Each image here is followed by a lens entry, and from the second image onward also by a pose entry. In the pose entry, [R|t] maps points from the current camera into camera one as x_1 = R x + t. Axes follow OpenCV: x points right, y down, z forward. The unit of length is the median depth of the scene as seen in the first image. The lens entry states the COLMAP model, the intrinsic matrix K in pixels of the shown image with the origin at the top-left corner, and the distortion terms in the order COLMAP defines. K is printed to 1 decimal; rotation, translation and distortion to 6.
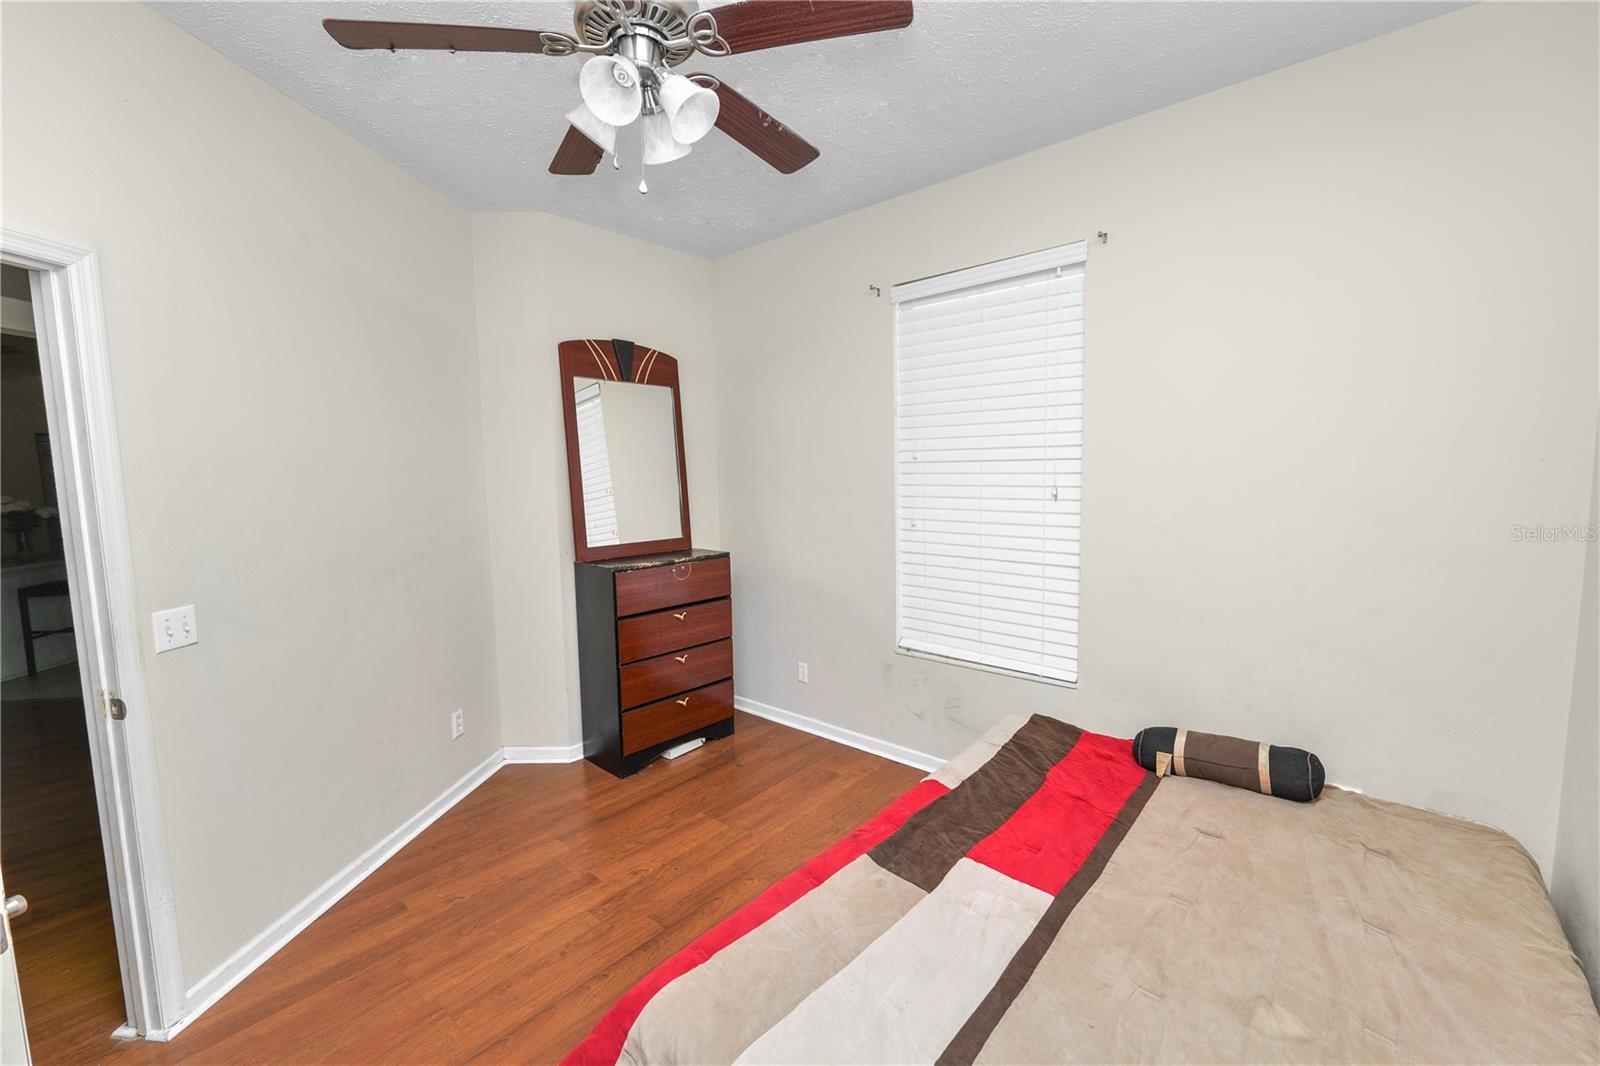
lens RADIAL K [[653.4, 0, 805.4], [0, 653.4, 528.3], [0, 0, 1]] dist [-0.012846, 0.001003]
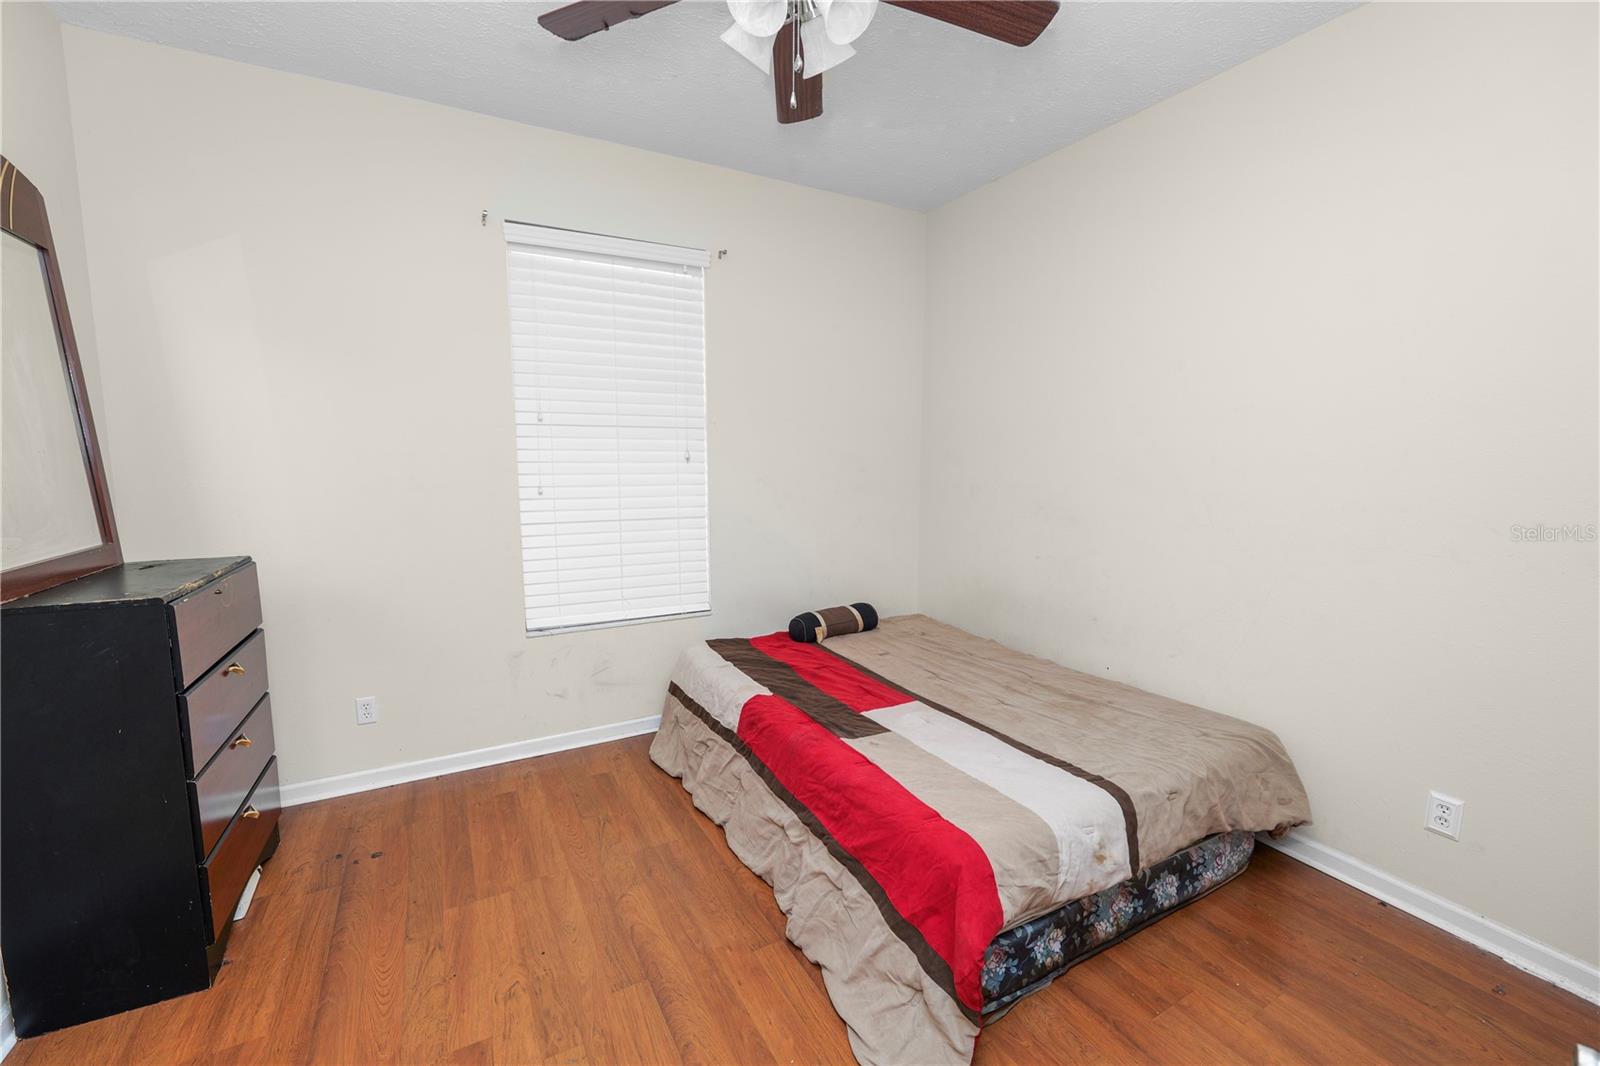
lens RADIAL K [[653.4, 0, 800.8], [0, 653.4, 526.5], [0, 0, 1]] dist [-0.012846, 0.001003]
pose [[0.345481, -0.084882, 0.934579, -0.683885], [0.076725, 0.995122, 0.062018, 0.015850], [-0.935284, 0.050280, 0.350308, 0.407191]]
